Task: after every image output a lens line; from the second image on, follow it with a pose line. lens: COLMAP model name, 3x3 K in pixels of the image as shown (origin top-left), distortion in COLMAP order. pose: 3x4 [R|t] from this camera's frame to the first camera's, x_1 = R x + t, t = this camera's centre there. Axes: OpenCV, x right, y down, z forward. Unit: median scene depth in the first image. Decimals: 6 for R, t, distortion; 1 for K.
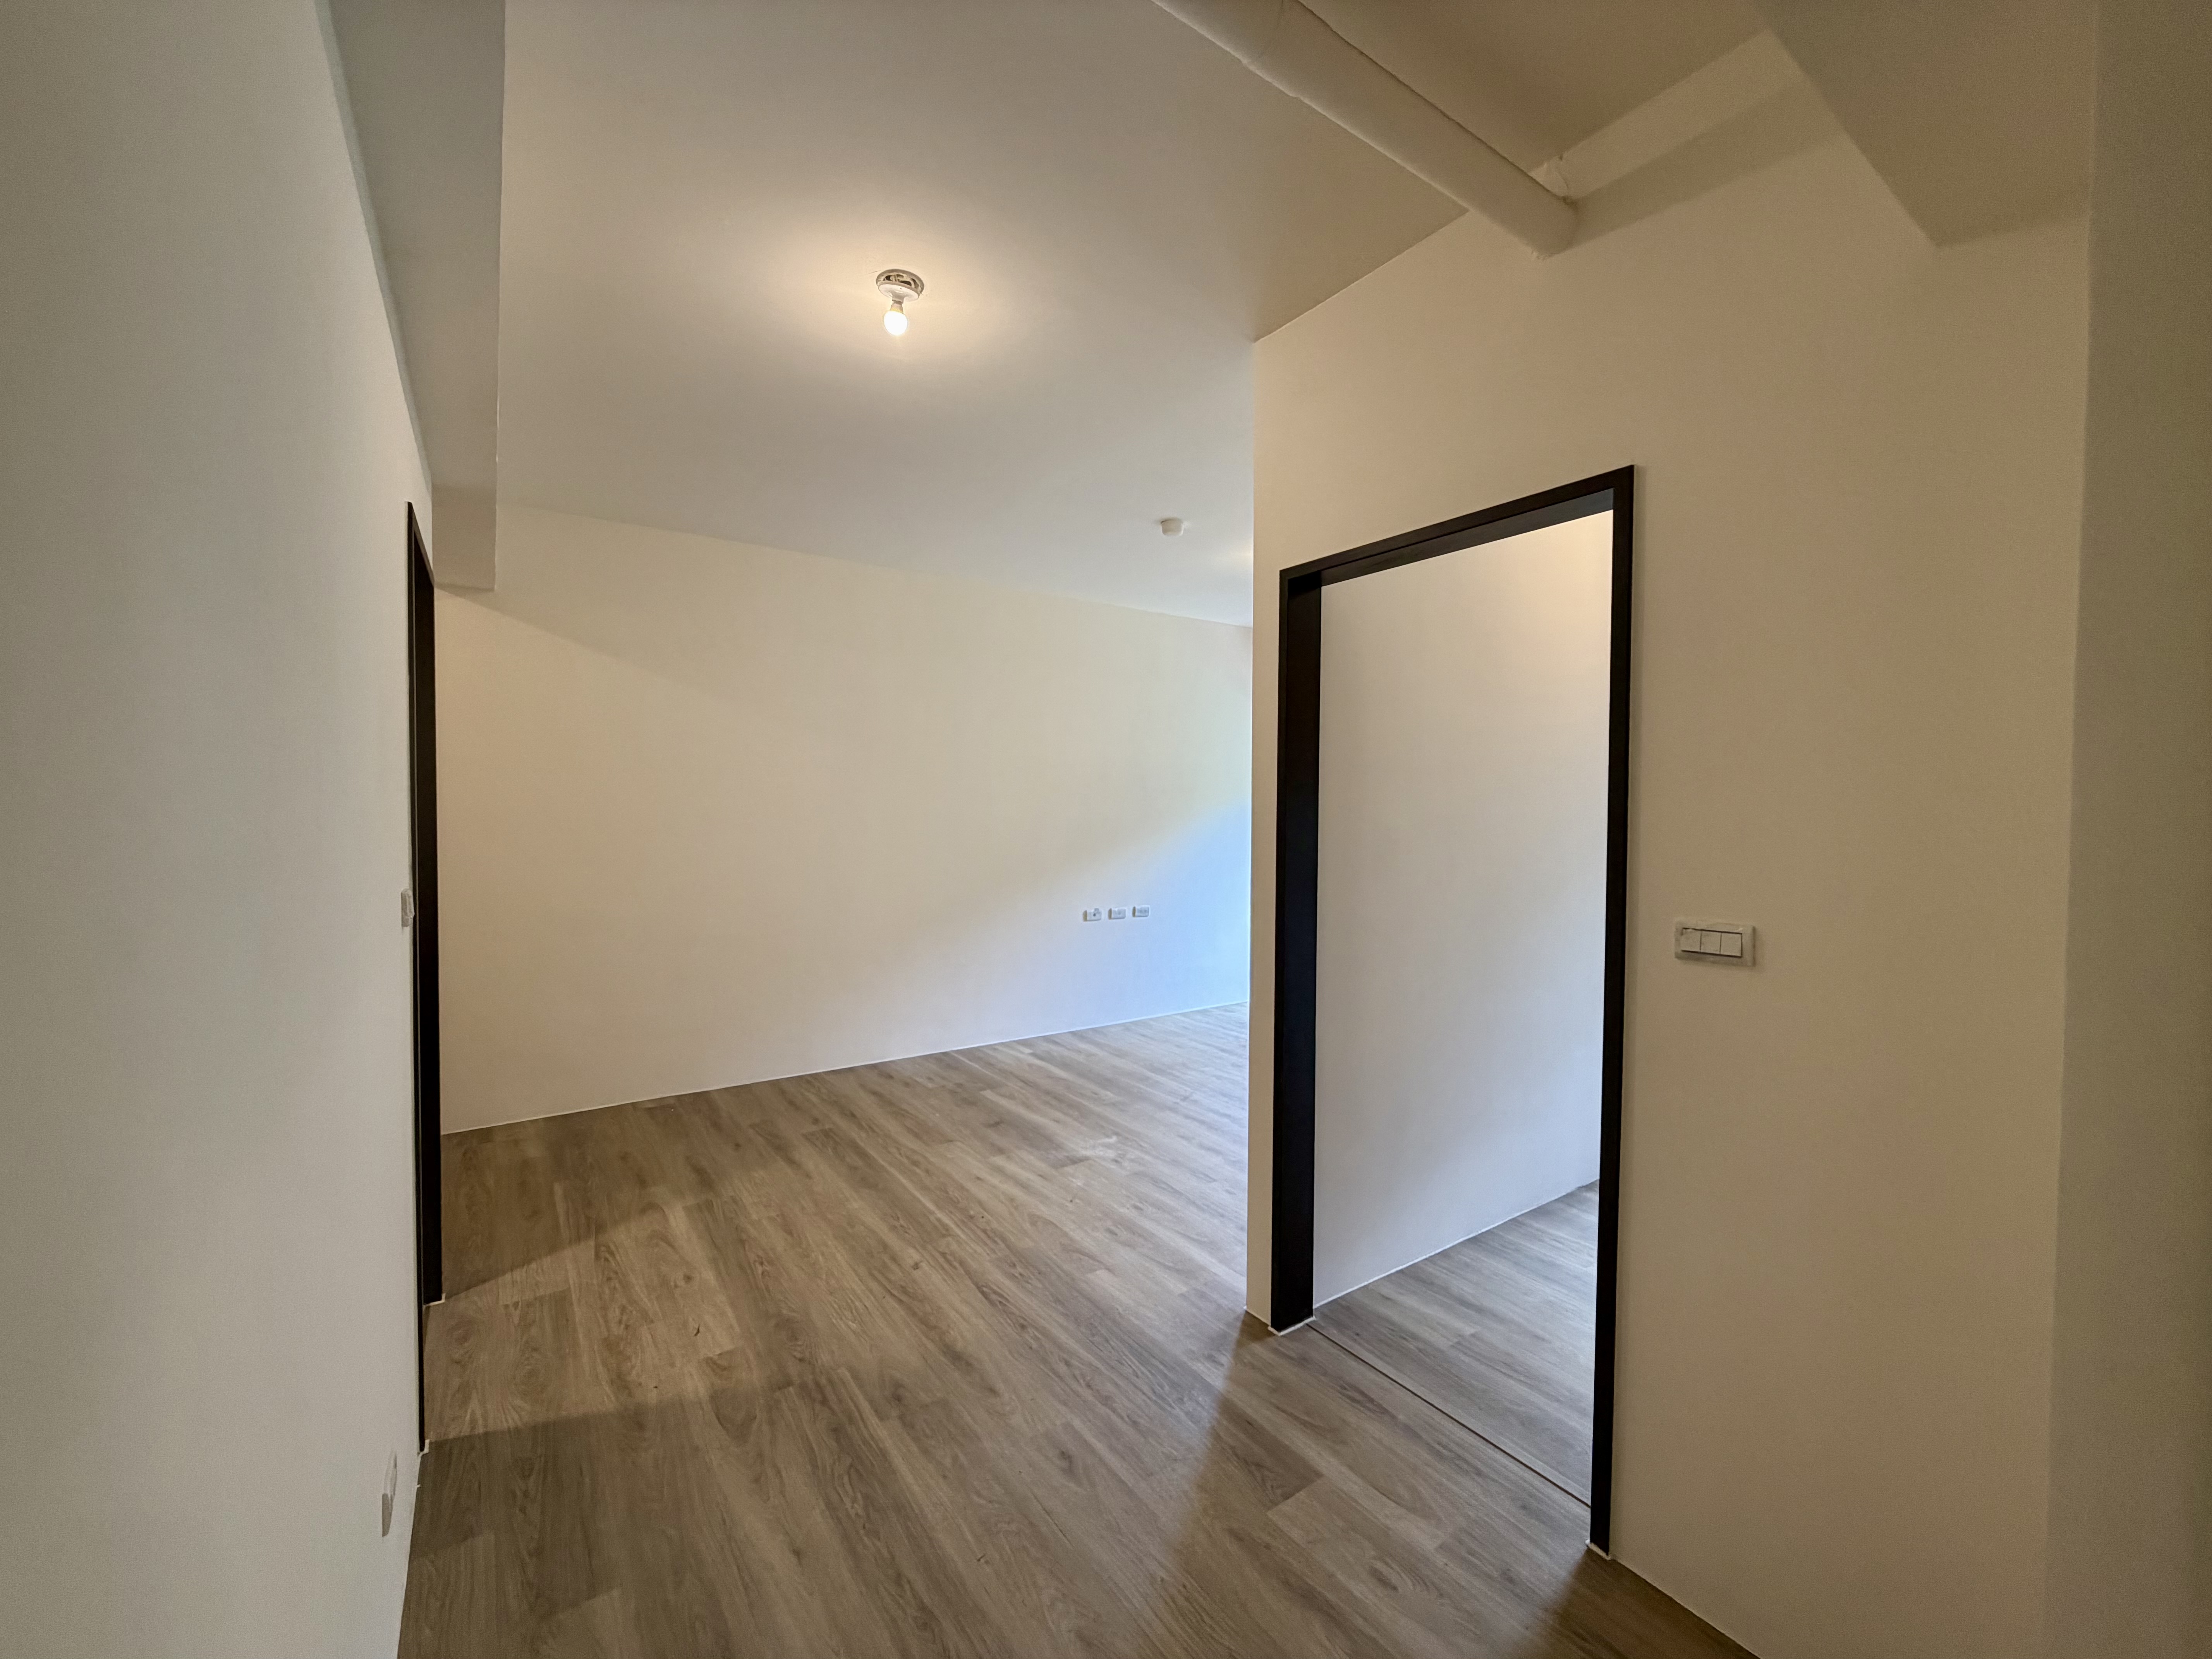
lens RADIAL K [[880.4, 0, 1096.7], [0, 880.4, 823.3], [0, 0, 1]] dist [0.000197, -0.000042]
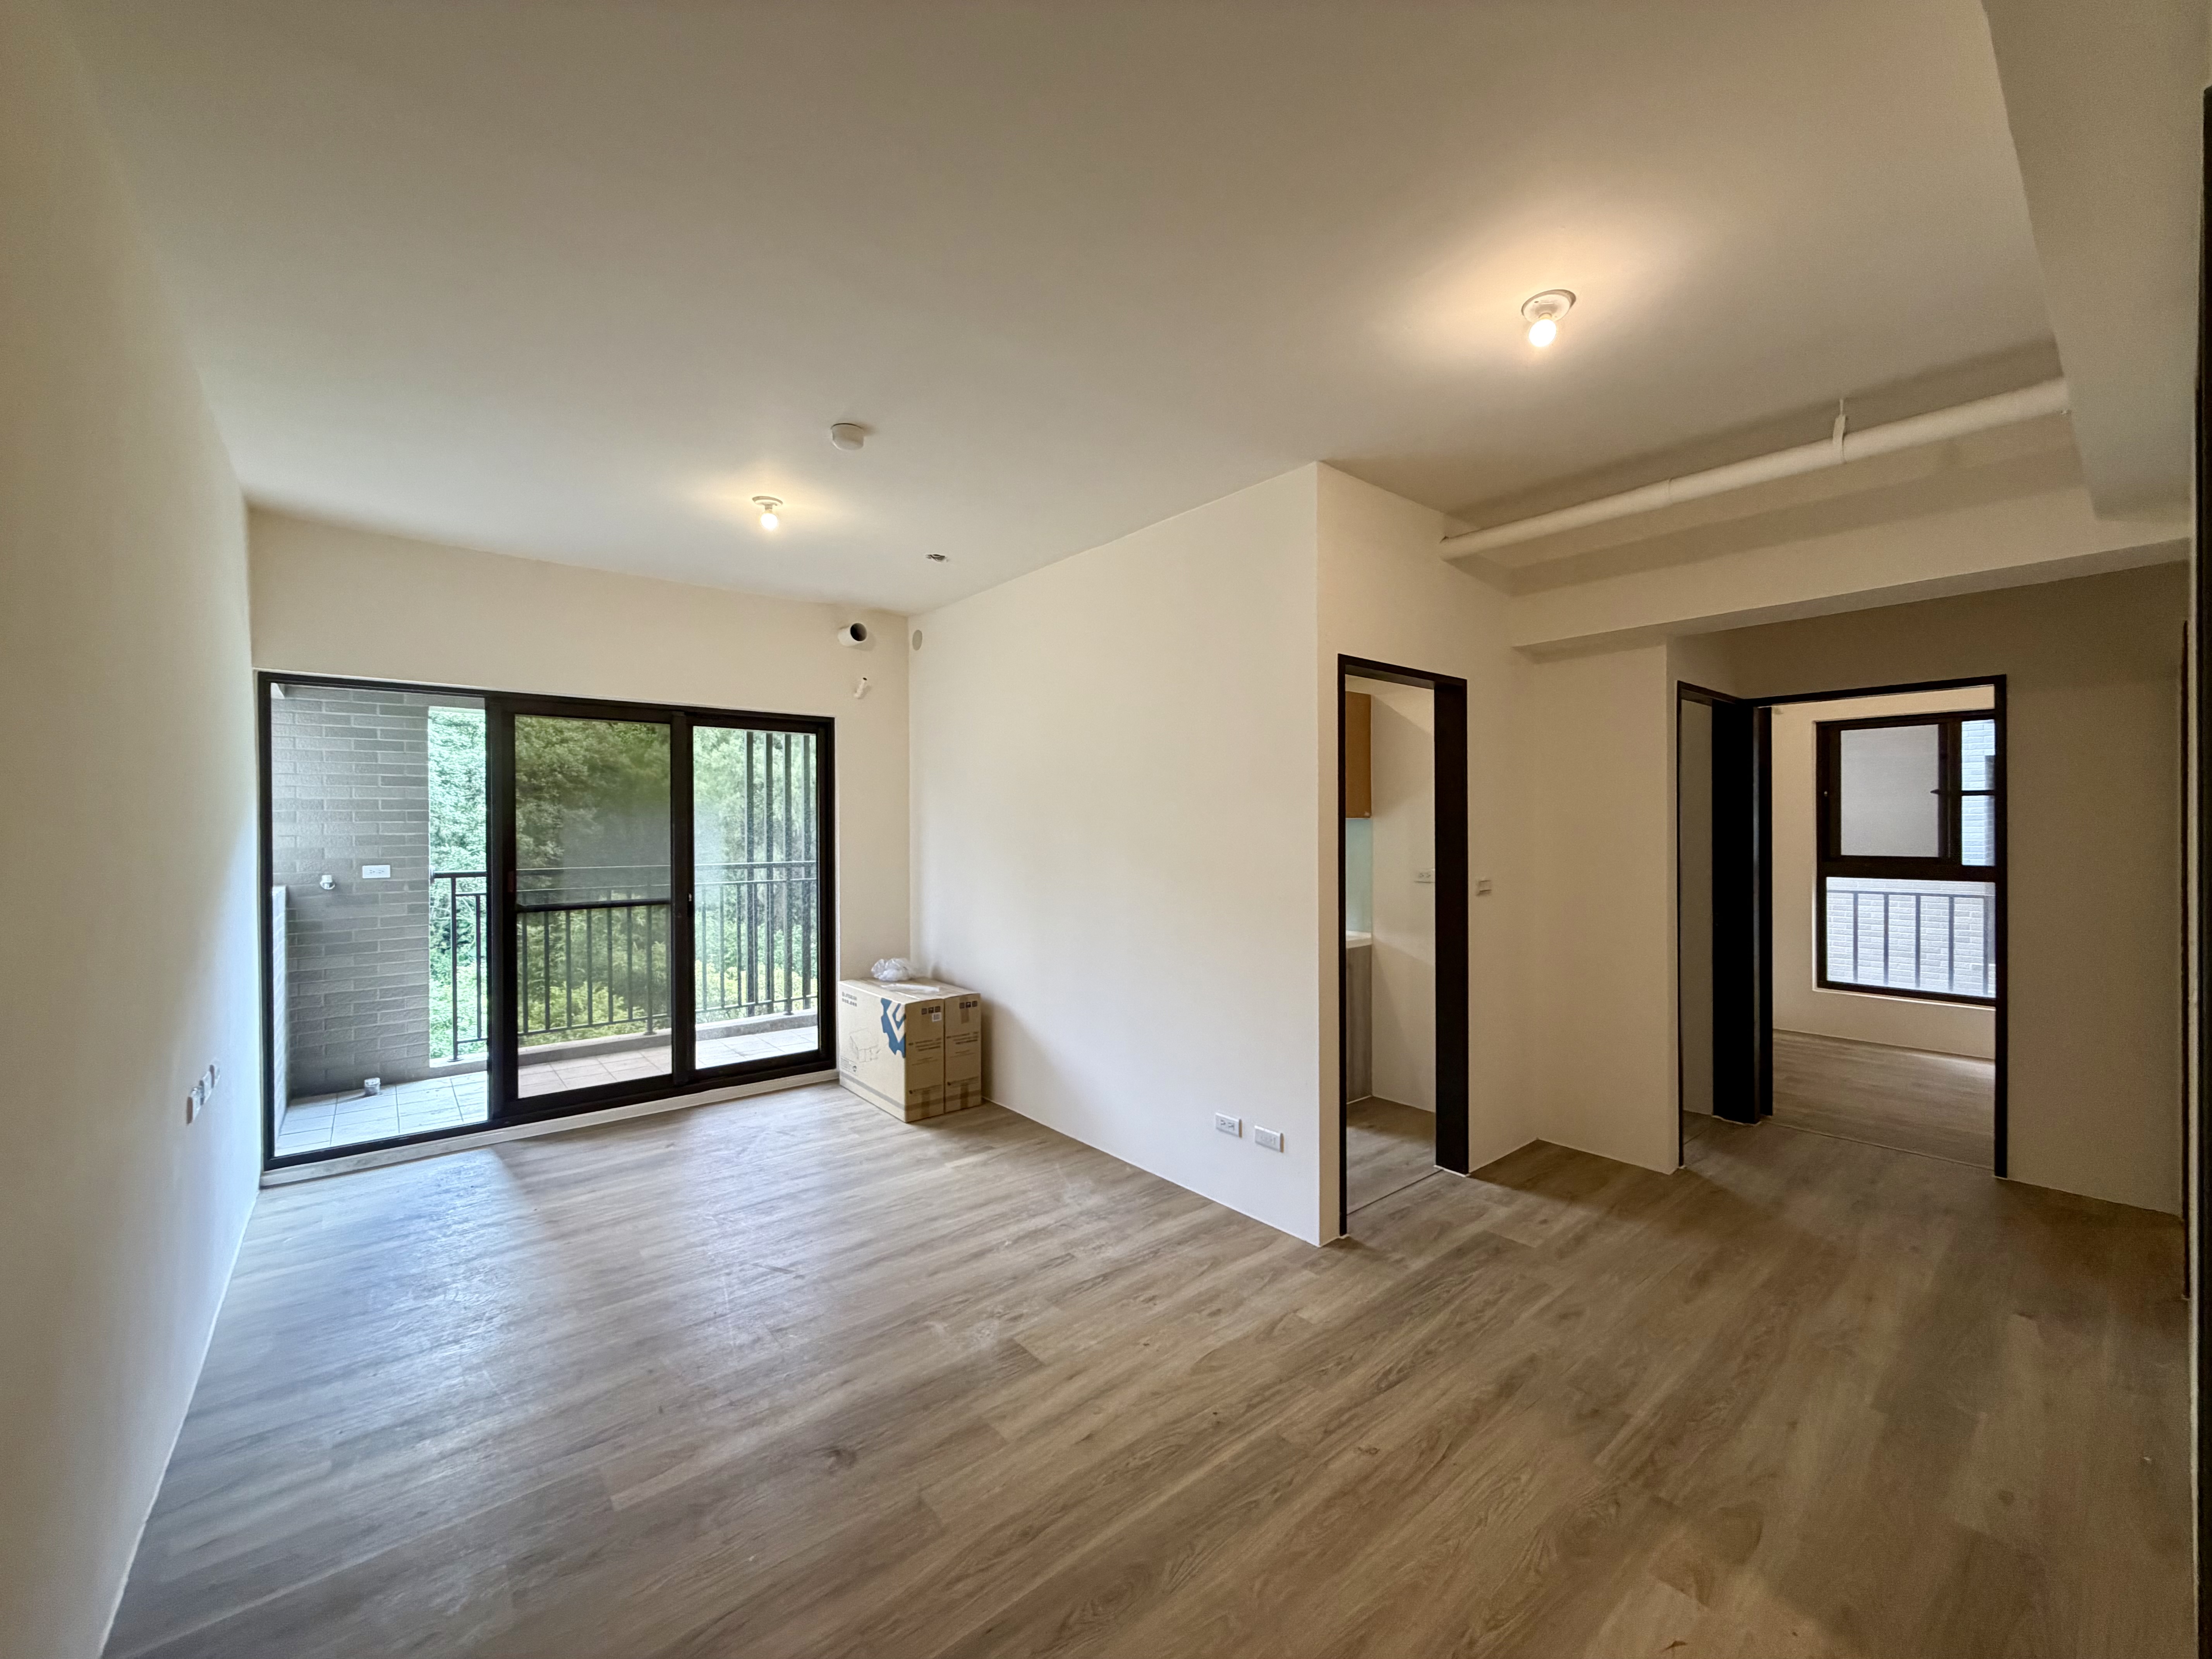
lens RADIAL K [[880.4, 0, 1099.8], [0, 880.4, 827.5], [0, 0, 1]] dist [0.000197, -0.000042]
pose [[-0.088257, -0.005507, 0.996082, -0.648813], [0.020464, 0.999764, 0.007340, -0.027142], [-0.995887, 0.021032, -0.088124, 0.896809]]
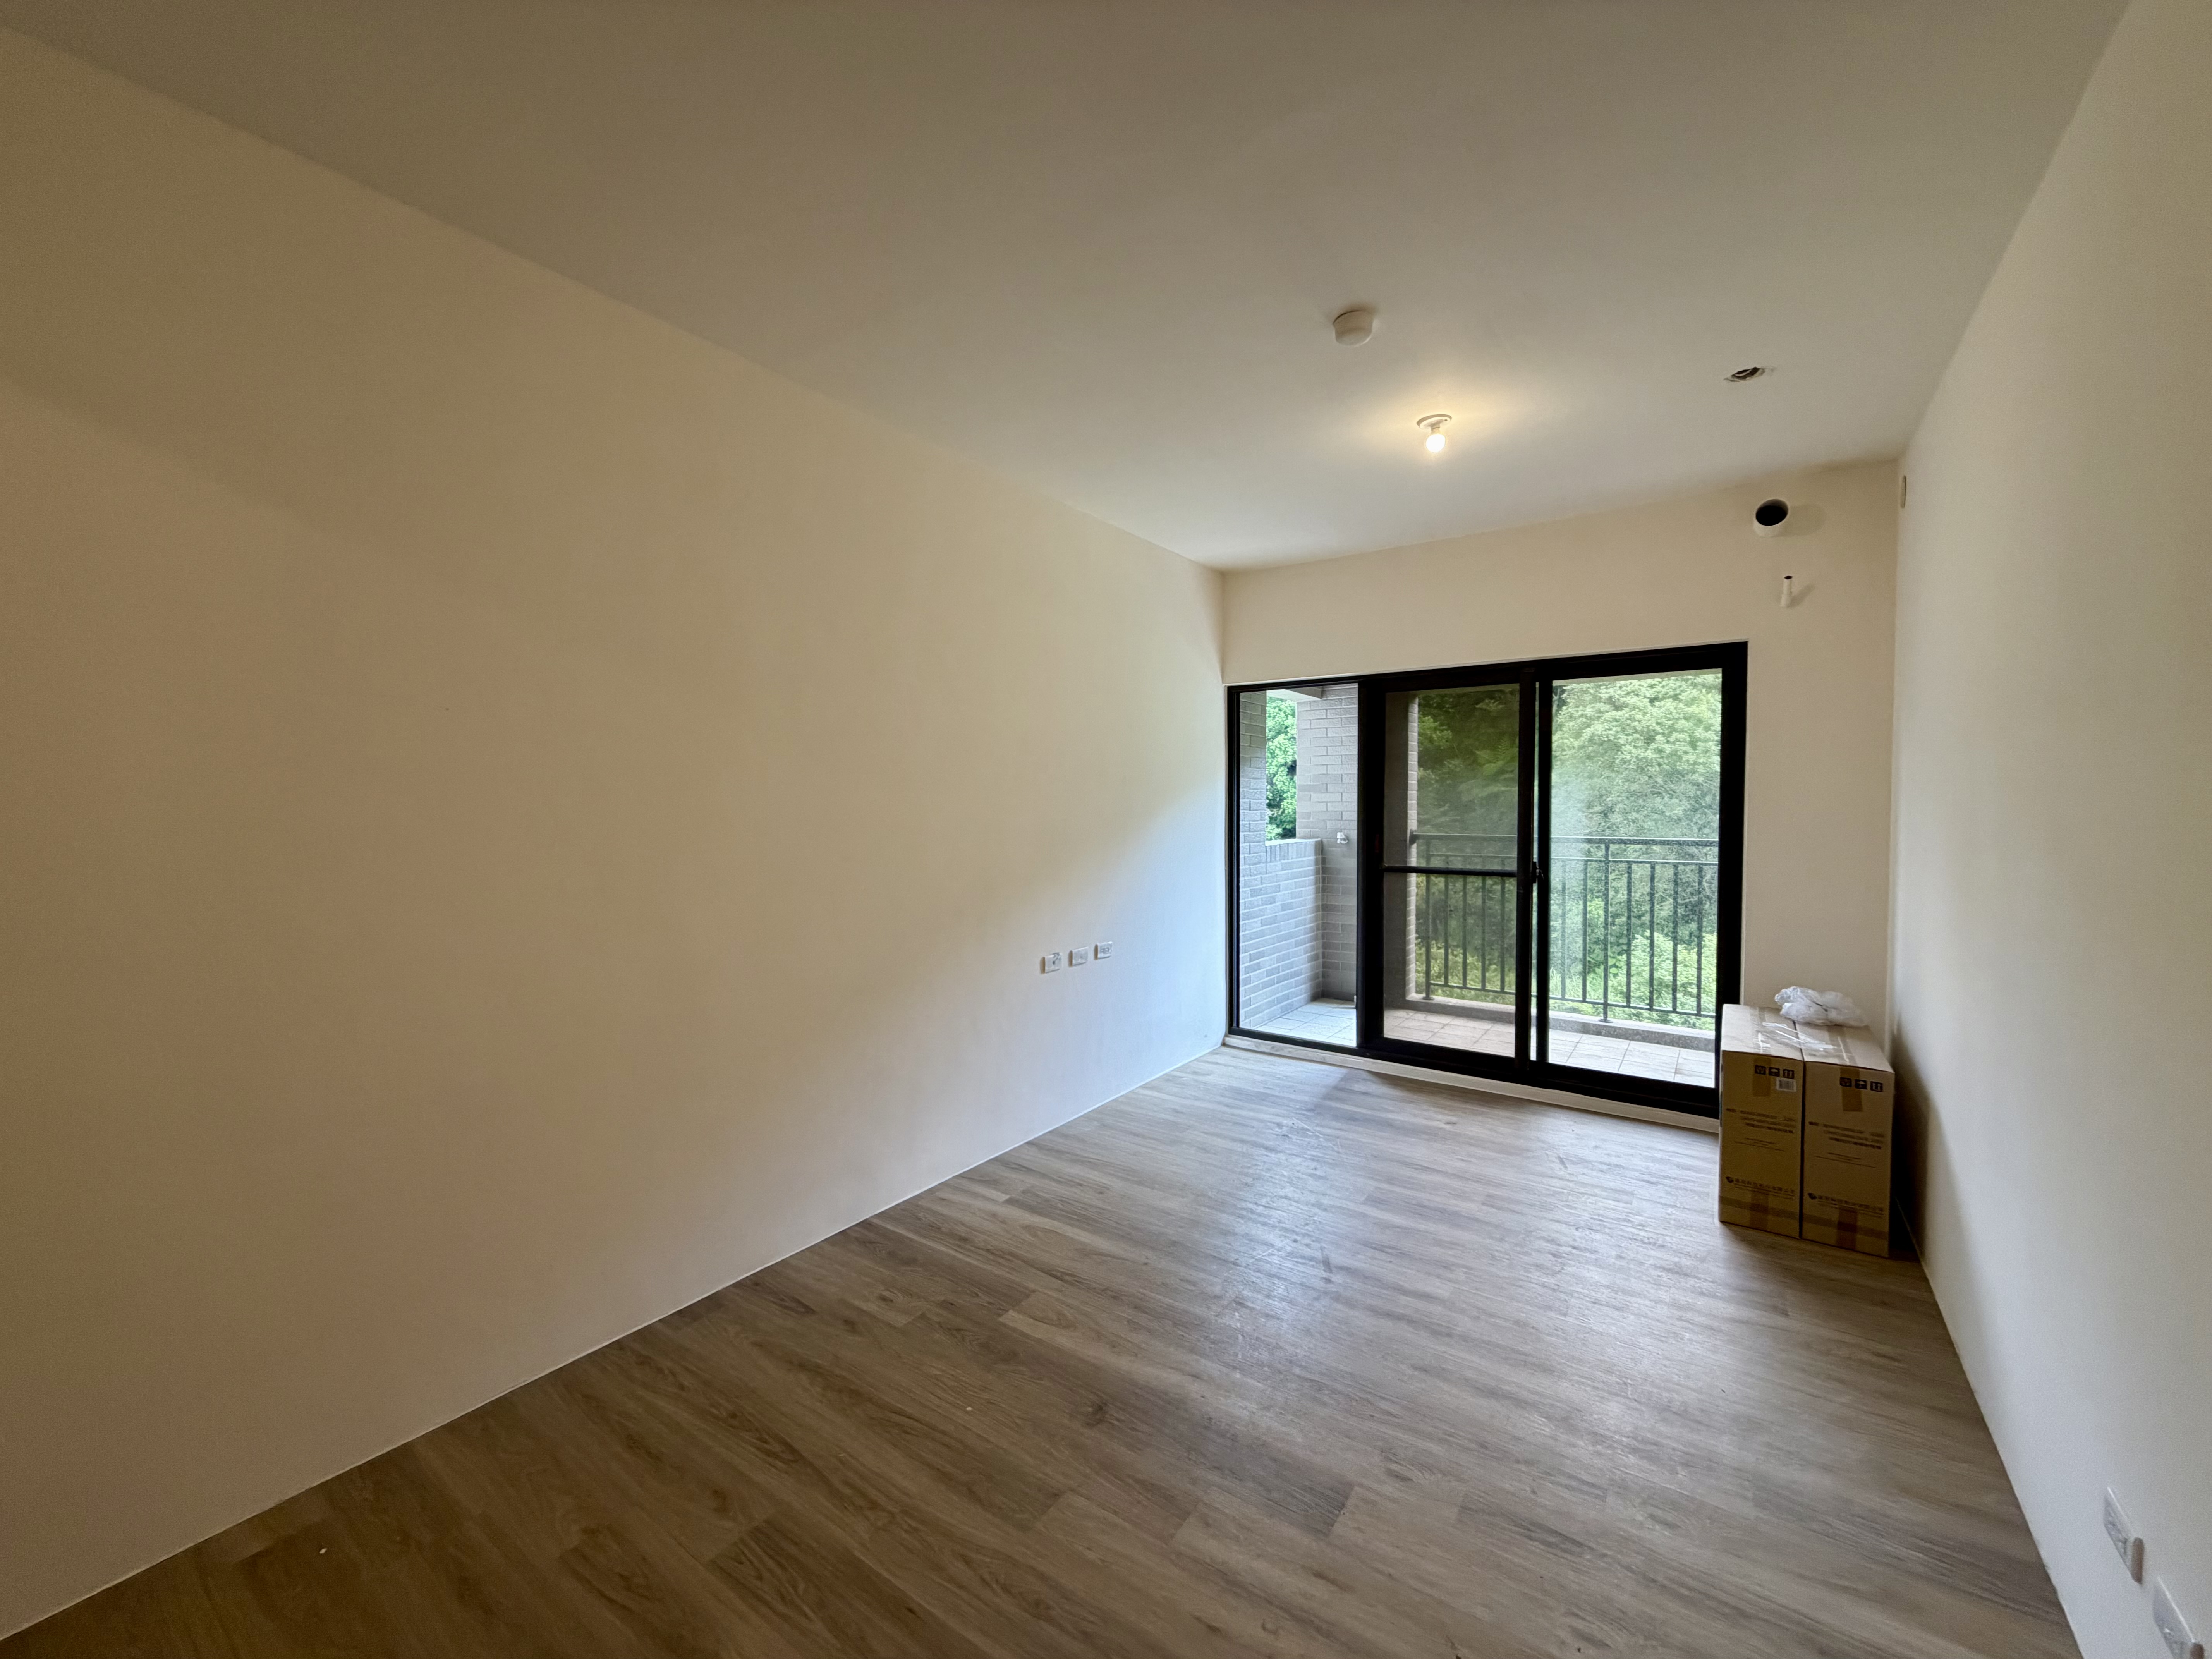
lens RADIAL K [[880.4, 0, 1096.3], [0, 880.4, 828.0], [0, 0, 1]] dist [0.000197, -0.000042]
pose [[0.939557, -0.018413, 0.341897, -0.291431], [0.013764, 0.999777, 0.016021, -0.013362], [-0.342115, -0.010347, 0.939601, 0.519451]]
